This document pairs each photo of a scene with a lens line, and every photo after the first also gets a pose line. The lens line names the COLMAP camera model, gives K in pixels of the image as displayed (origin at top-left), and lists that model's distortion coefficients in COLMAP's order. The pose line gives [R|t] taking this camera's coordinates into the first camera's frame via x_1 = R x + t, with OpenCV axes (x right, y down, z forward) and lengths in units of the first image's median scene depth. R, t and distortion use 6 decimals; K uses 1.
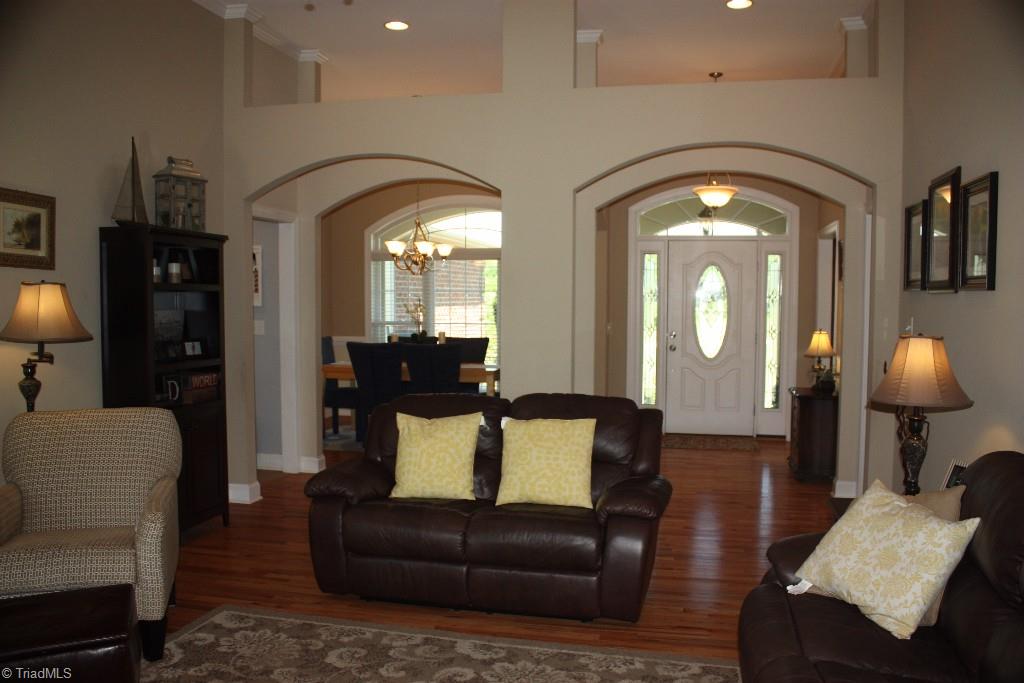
lens RADIAL K [[852.8, 0, 515.5], [0, 852.8, 351.6], [0, 0, 1]] dist [-0.172370, 0.165394]
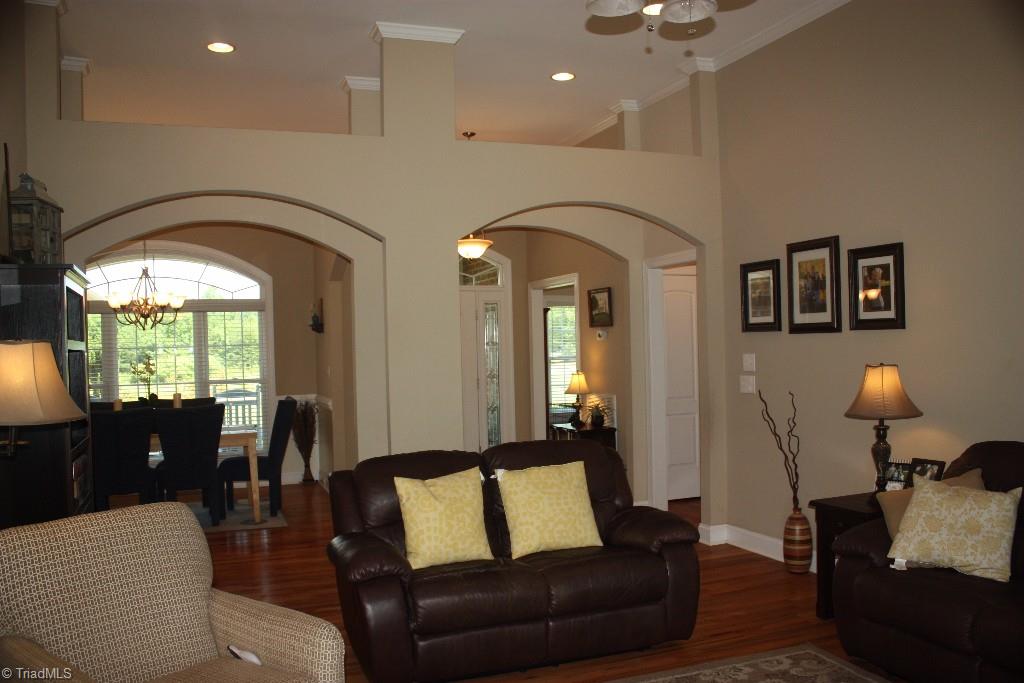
lens RADIAL K [[852.8, 0, 515.5], [0, 852.8, 351.6], [0, 0, 1]] dist [-0.172370, 0.165394]
pose [[0.831191, -0.030866, 0.555129, -0.553880], [0.064298, 0.997095, -0.040834, -0.017584], [-0.552256, 0.069634, 0.830761, 0.171981]]
